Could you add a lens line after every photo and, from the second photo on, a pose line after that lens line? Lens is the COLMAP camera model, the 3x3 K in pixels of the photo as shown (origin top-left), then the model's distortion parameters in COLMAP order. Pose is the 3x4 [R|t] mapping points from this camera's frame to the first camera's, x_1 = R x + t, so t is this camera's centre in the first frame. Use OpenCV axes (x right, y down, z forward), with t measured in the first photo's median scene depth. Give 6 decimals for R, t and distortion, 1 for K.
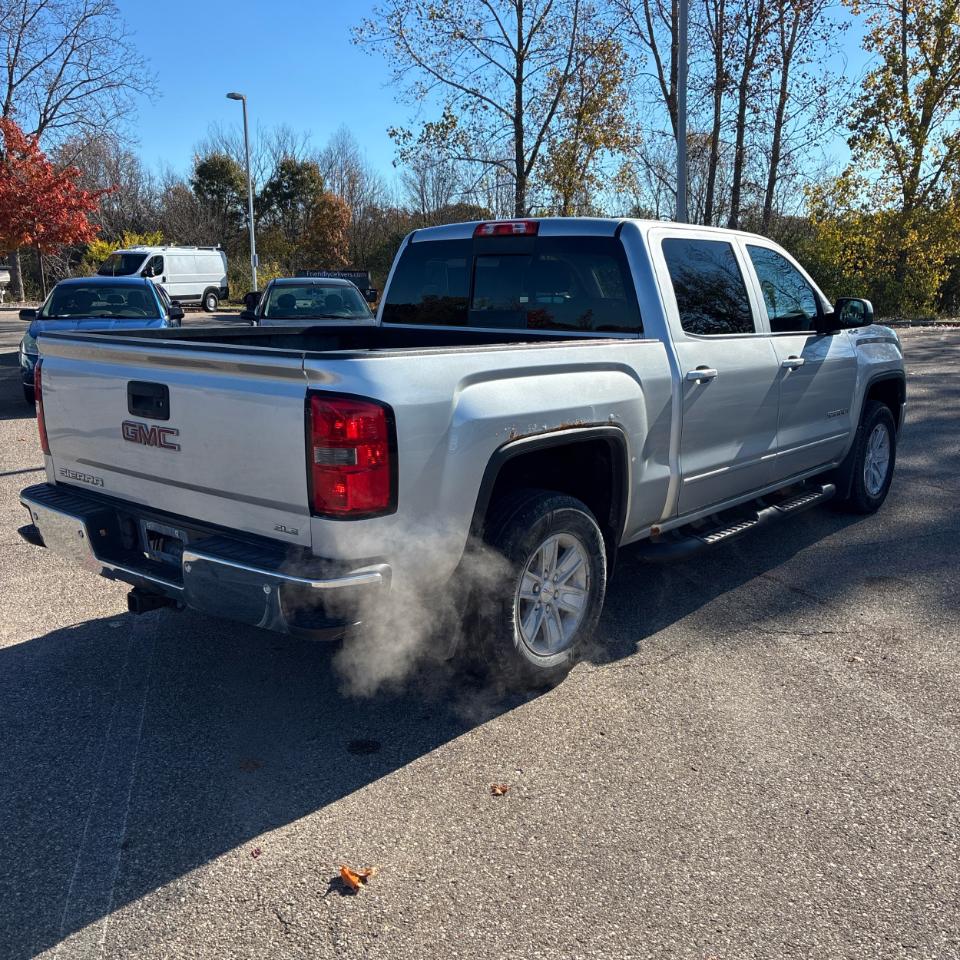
lens RADIAL K [[970.4, 0, 472.0], [0, 970.4, 477.6], [0, 0, 1]] dist [0.026666, -0.011708]
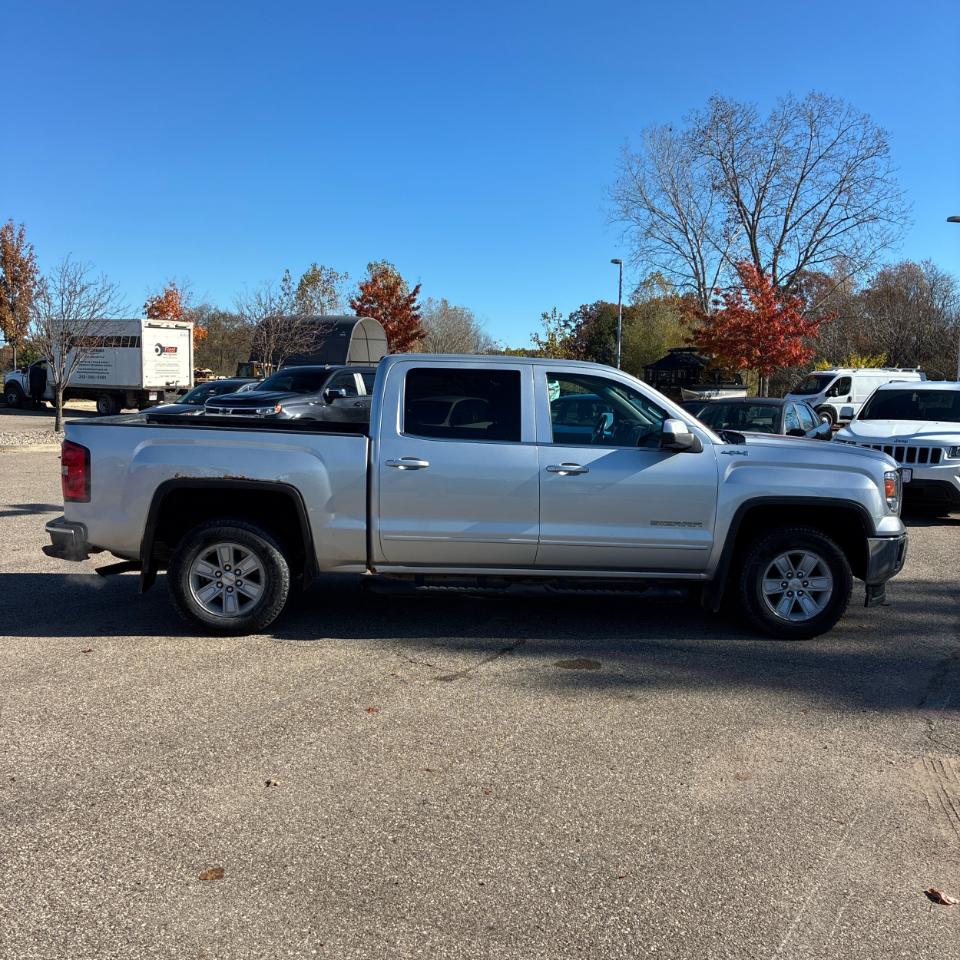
lens RADIAL K [[972.1, 0, 475.0], [0, 972.1, 478.7], [0, 0, 1]] dist [0.027833, -0.010109]
pose [[0.683108, 0.081579, -0.725747, 0.171535], [-0.167638, 0.984723, -0.047100, -0.004587], [0.710817, 0.153837, 0.686348, 0.016096]]
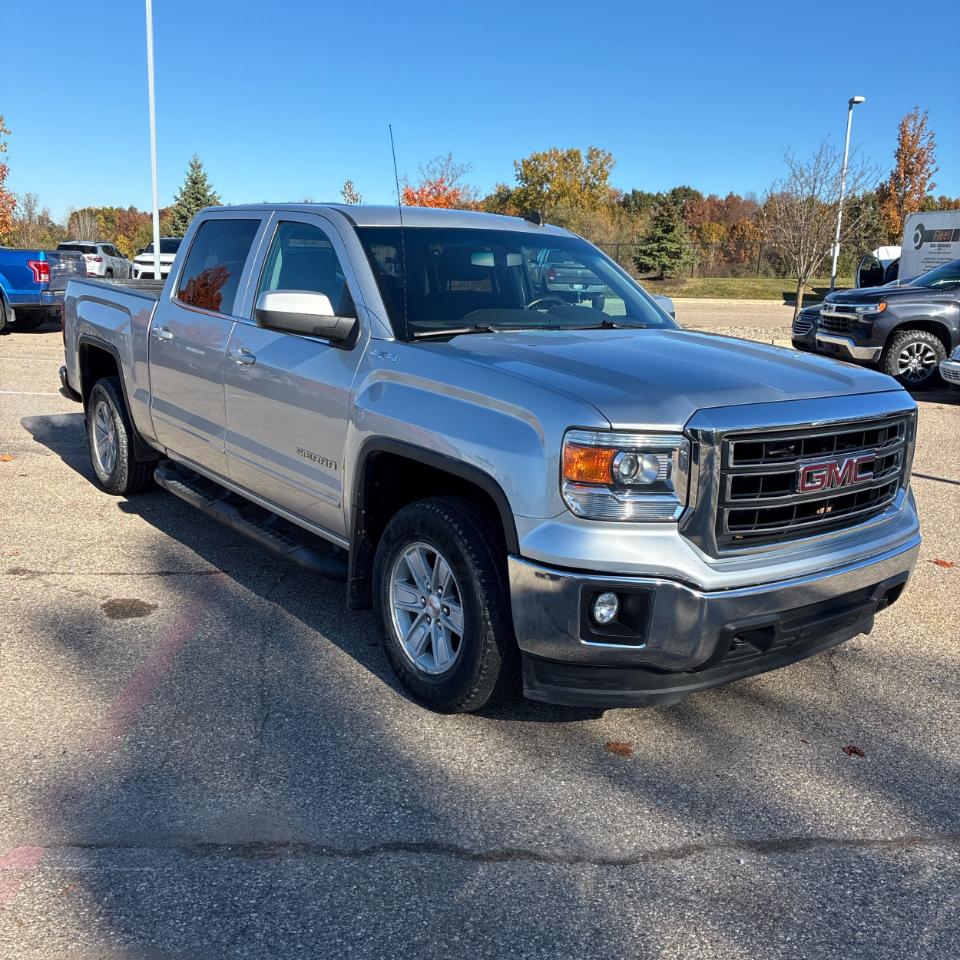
lens RADIAL K [[970.4, 0, 472.0], [0, 970.4, 477.6], [0, 0, 1]] dist [0.026666, -0.011708]
pose [[-0.223644, 0.202605, -0.953381, 0.172821], [-0.236581, 0.937619, 0.254753, -0.043570], [0.945522, 0.282526, -0.161760, 0.209217]]
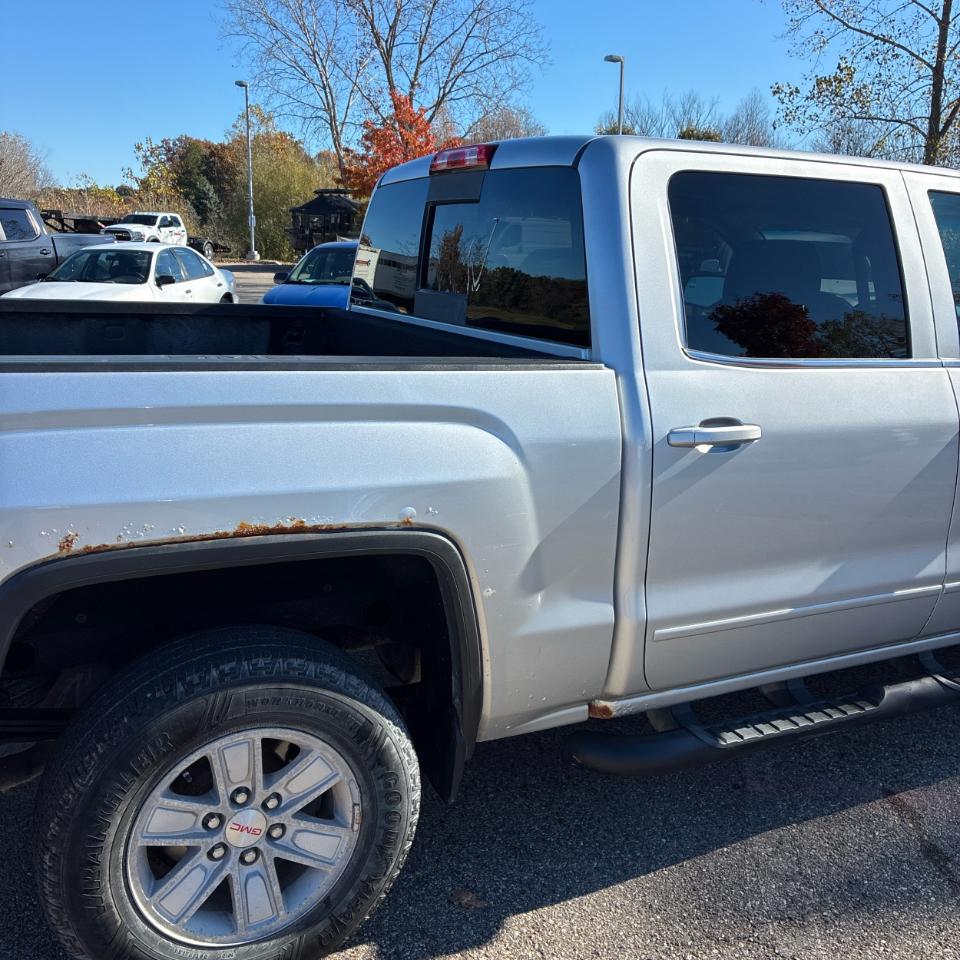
lens RADIAL K [[972.1, 0, 475.0], [0, 972.1, 478.7], [0, 0, 1]] dist [0.027833, -0.010109]
pose [[0.919681, 0.114113, -0.375718, 0.041436], [-0.104322, 0.993462, 0.046375, -0.012268], [0.378554, -0.003455, 0.925573, 0.062019]]
